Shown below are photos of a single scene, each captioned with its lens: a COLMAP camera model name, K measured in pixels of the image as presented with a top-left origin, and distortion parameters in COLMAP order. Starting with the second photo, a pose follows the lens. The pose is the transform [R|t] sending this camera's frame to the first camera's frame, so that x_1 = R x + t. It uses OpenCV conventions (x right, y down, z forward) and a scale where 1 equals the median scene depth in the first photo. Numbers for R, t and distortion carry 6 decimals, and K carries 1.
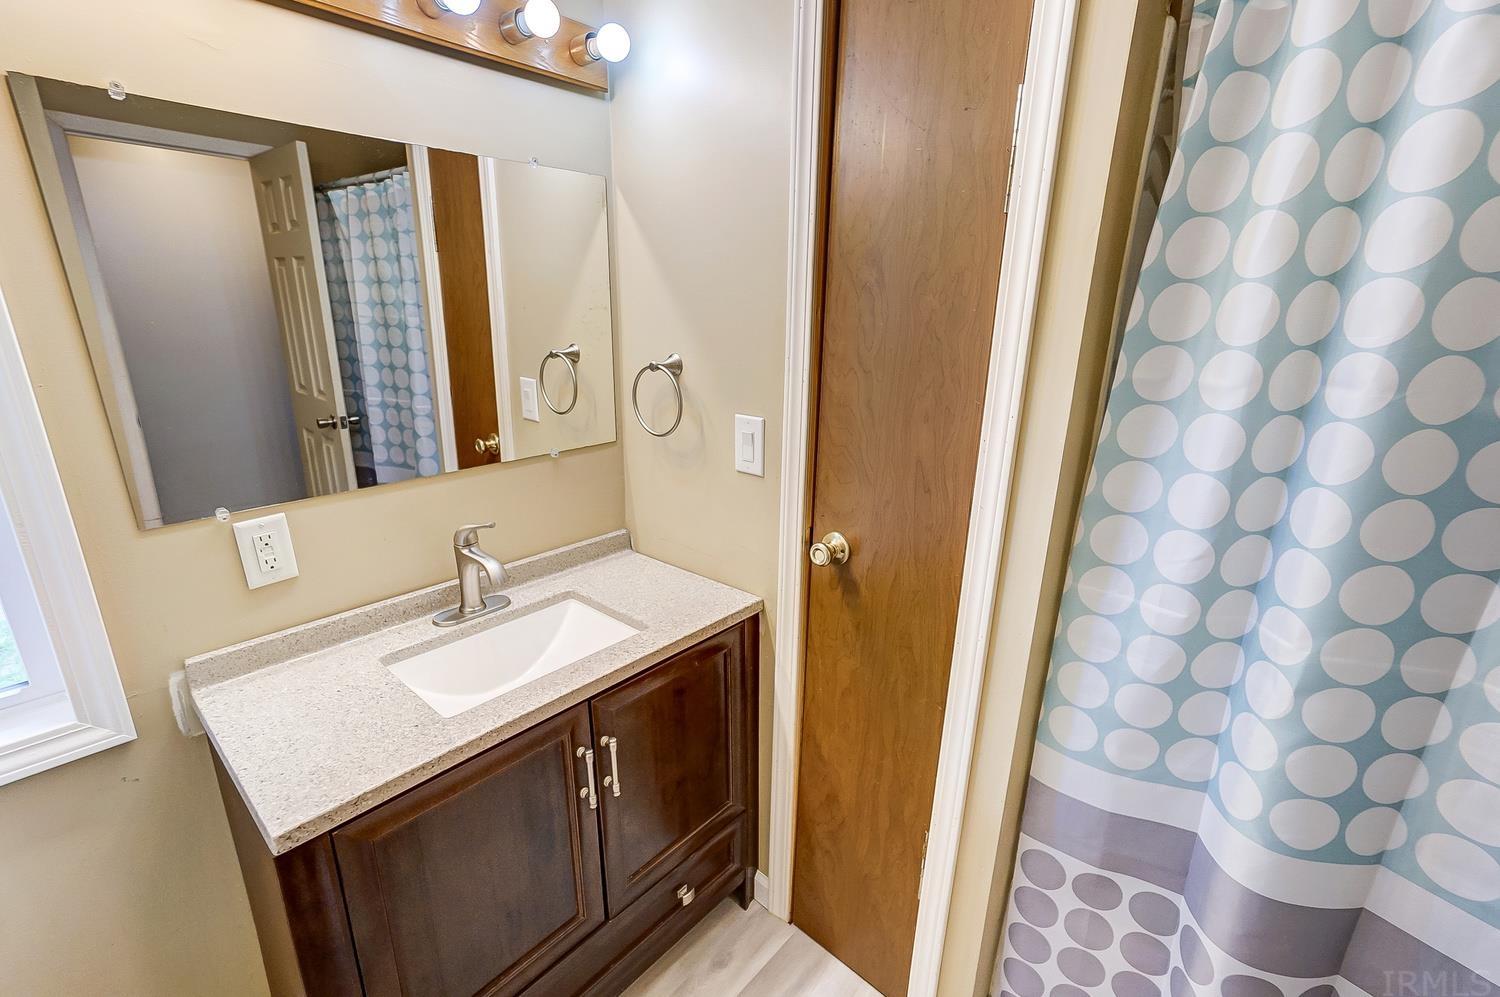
lens RADIAL K [[664.2, 0, 739.2], [0, 664.2, 507.4], [0, 0, 1]] dist [-0.000378, 0.000177]
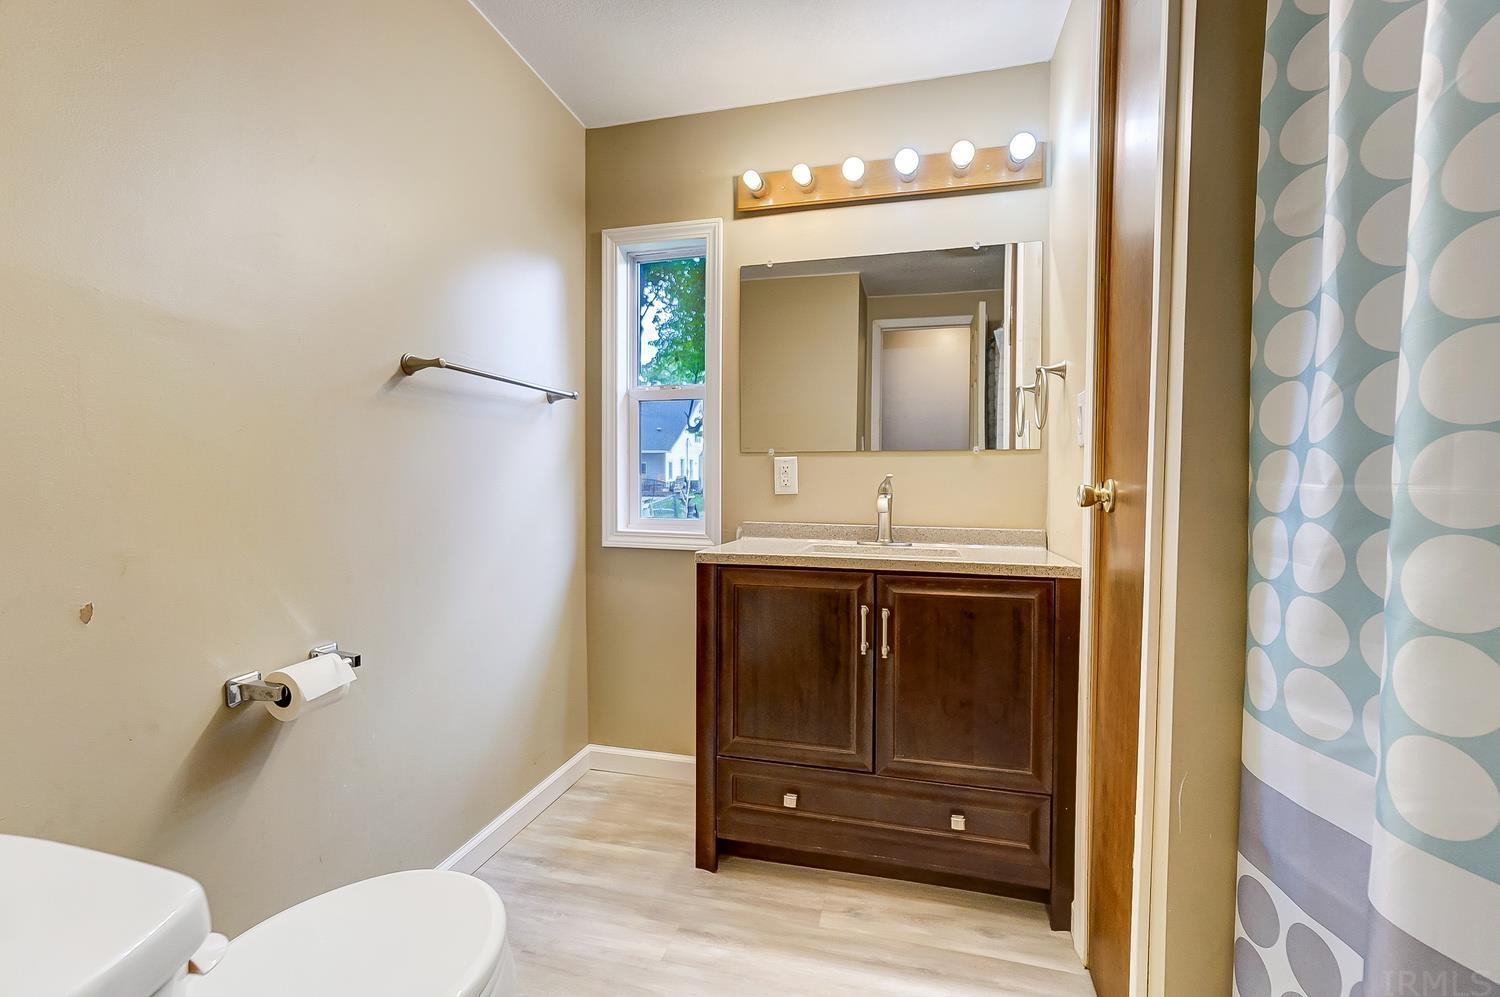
lens RADIAL K [[664.2, 0, 739.2], [0, 664.2, 507.4], [0, 0, 1]] dist [-0.000378, 0.000177]
pose [[0.445407, 0.025684, -0.894960, 0.887337], [-0.269229, 0.957167, -0.106521, 0.376583], [0.853890, 0.288394, 0.433244, 0.098484]]
